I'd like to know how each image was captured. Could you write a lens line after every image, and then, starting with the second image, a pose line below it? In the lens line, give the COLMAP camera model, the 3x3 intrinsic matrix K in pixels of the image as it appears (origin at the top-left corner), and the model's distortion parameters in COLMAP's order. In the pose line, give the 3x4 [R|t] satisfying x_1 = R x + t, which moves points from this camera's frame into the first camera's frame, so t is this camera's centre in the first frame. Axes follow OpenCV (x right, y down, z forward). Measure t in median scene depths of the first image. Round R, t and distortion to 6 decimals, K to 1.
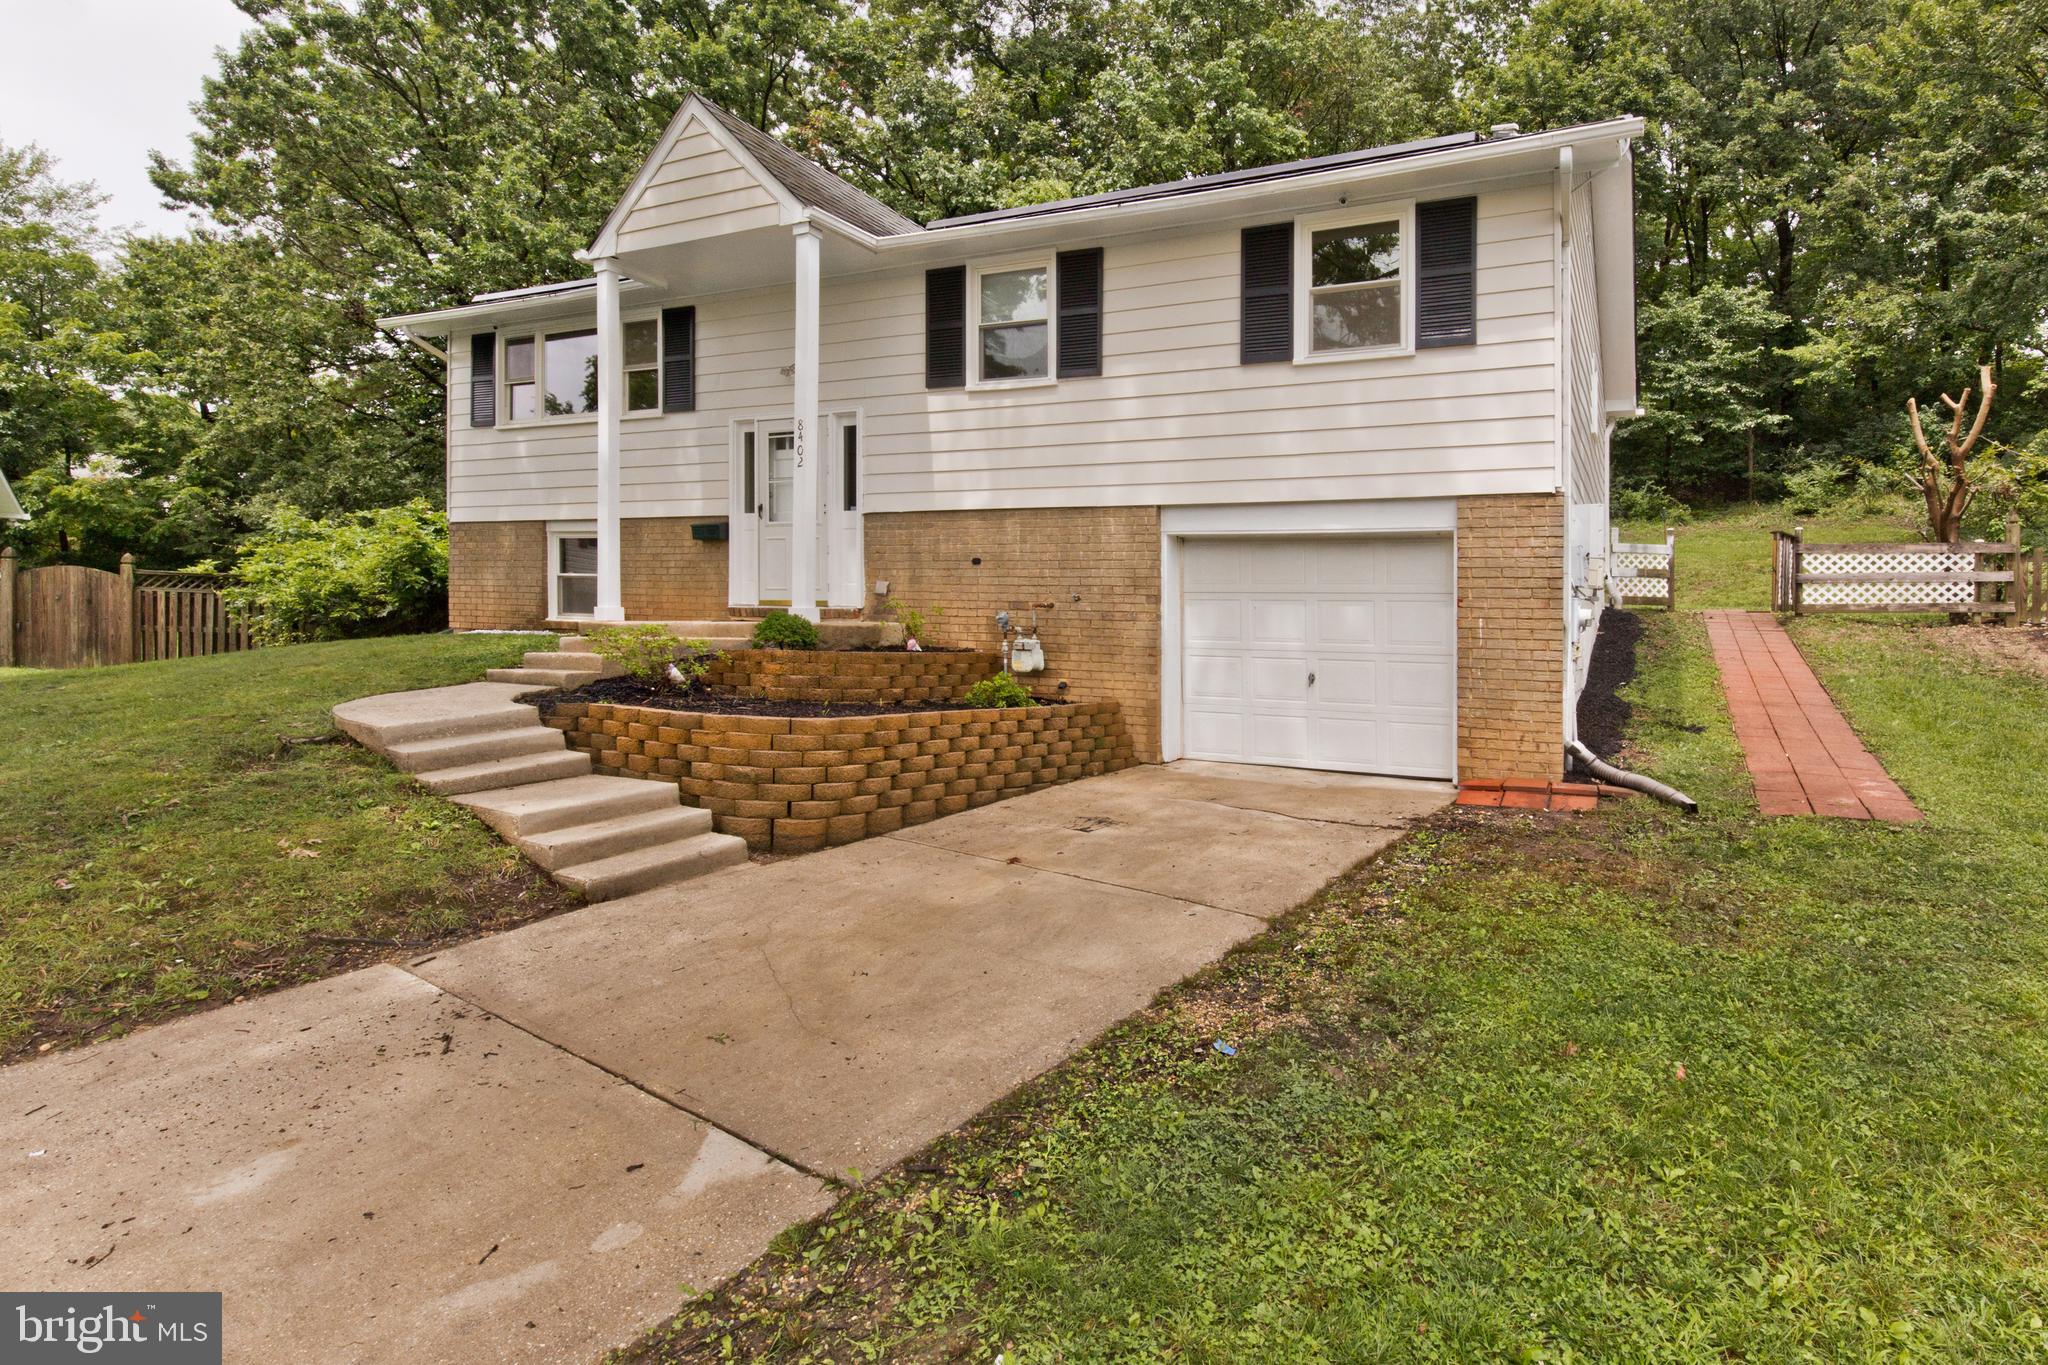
lens RADIAL K [[948.4, 0, 1310.9], [0, 948.4, 562.7], [0, 0, 1]] dist [-0.001377, -0.000384]
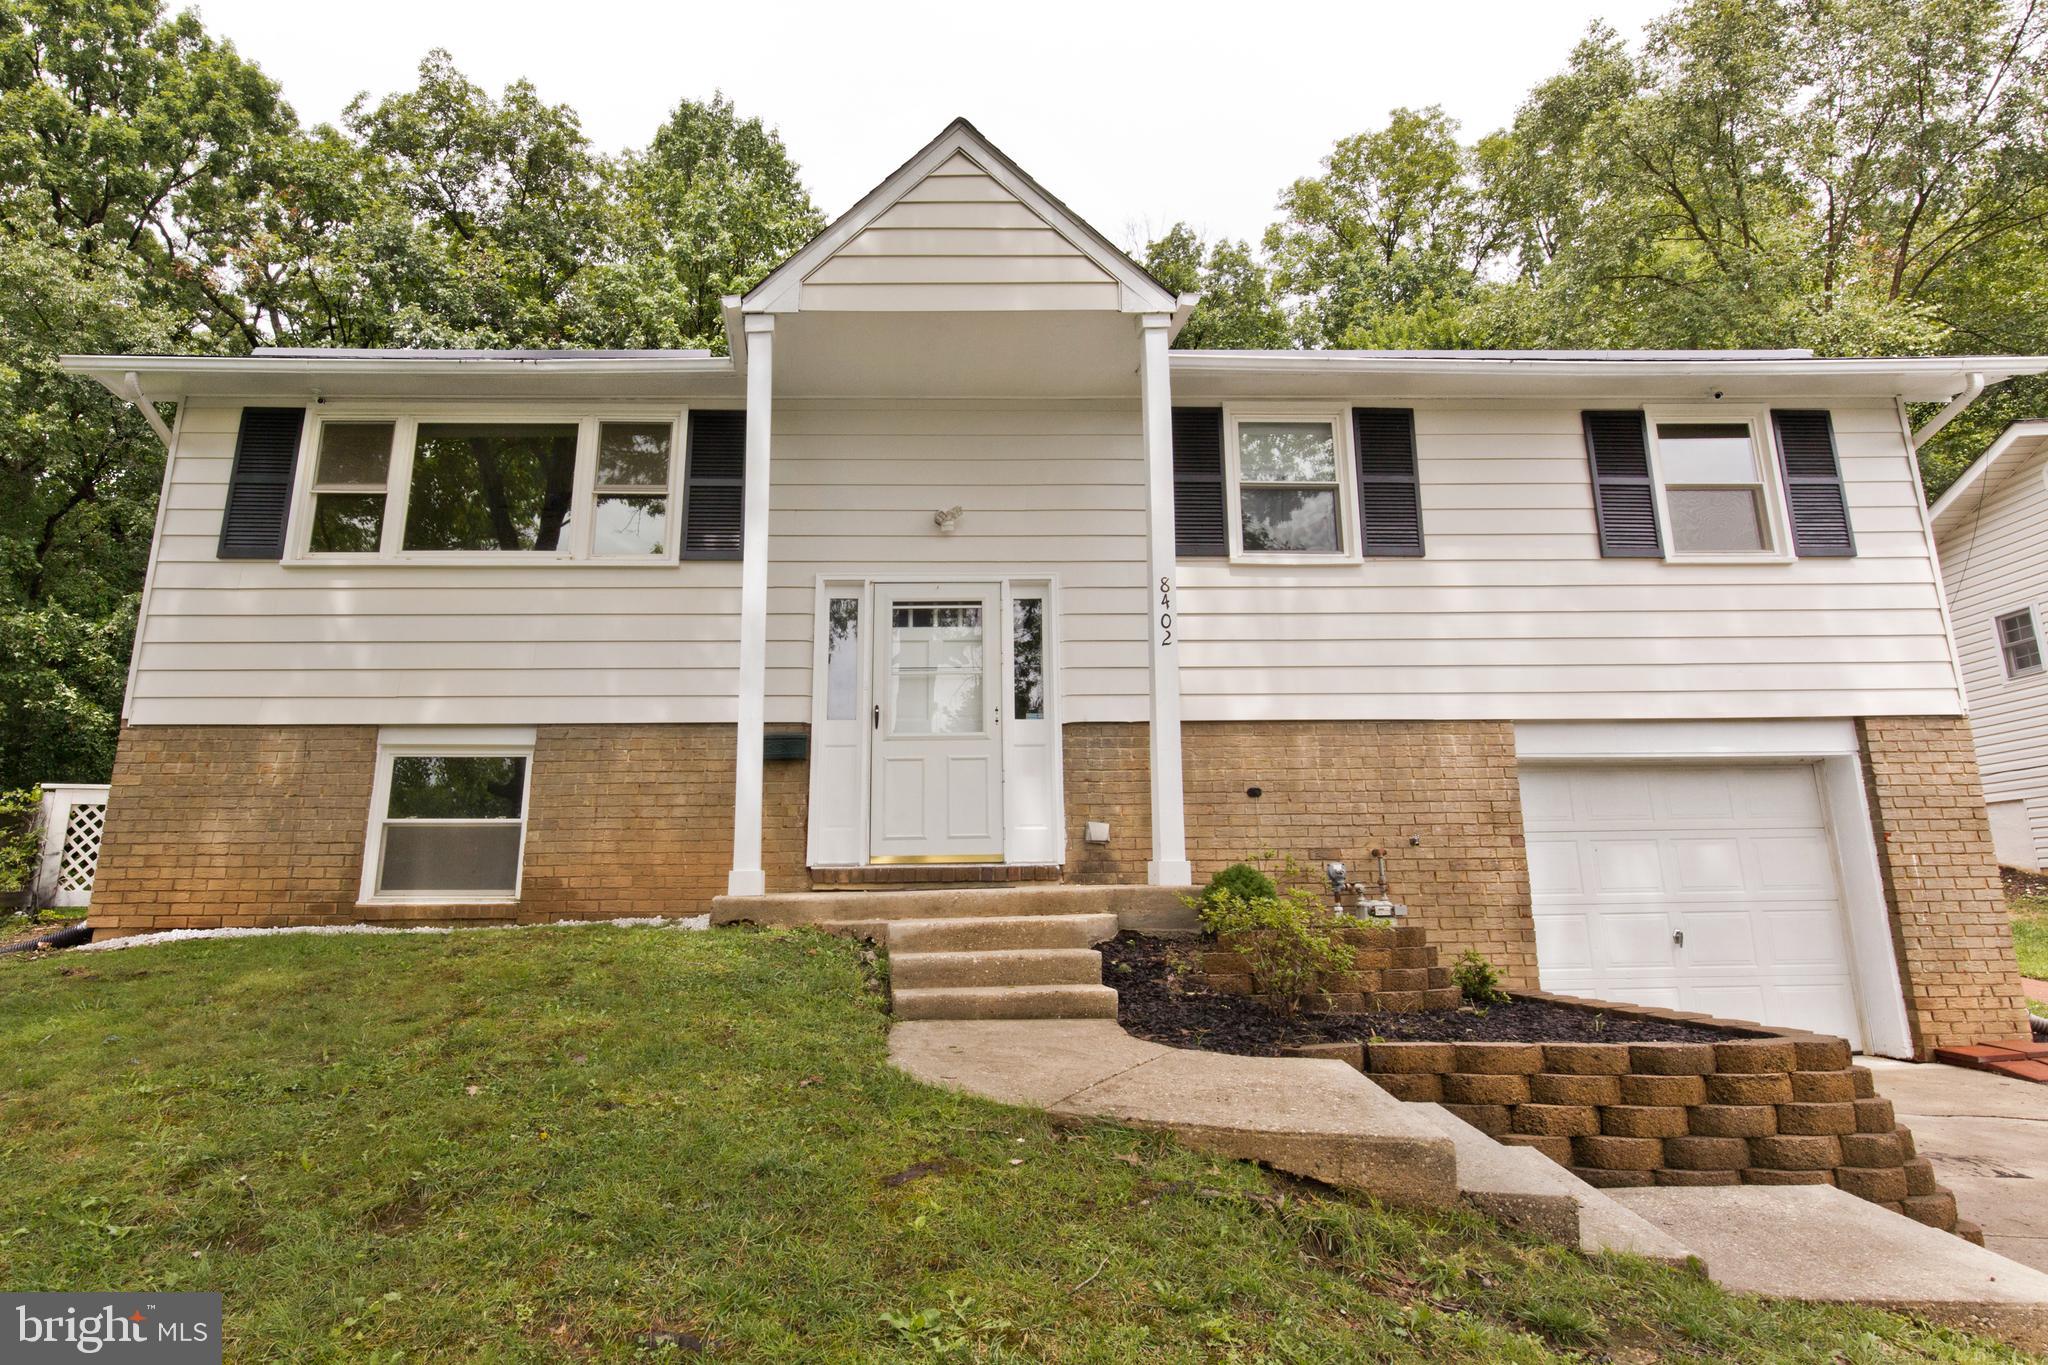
lens RADIAL K [[977.3, 0, 1017.7], [0, 977.3, 596.0], [0, 0, 1]] dist [-0.000726, -0.000281]
pose [[0.928248, 0.072270, 0.364873, -0.849762], [0.005774, 0.978026, -0.208405, 0.006506], [-0.371917, 0.195558, 0.907433, 0.381683]]
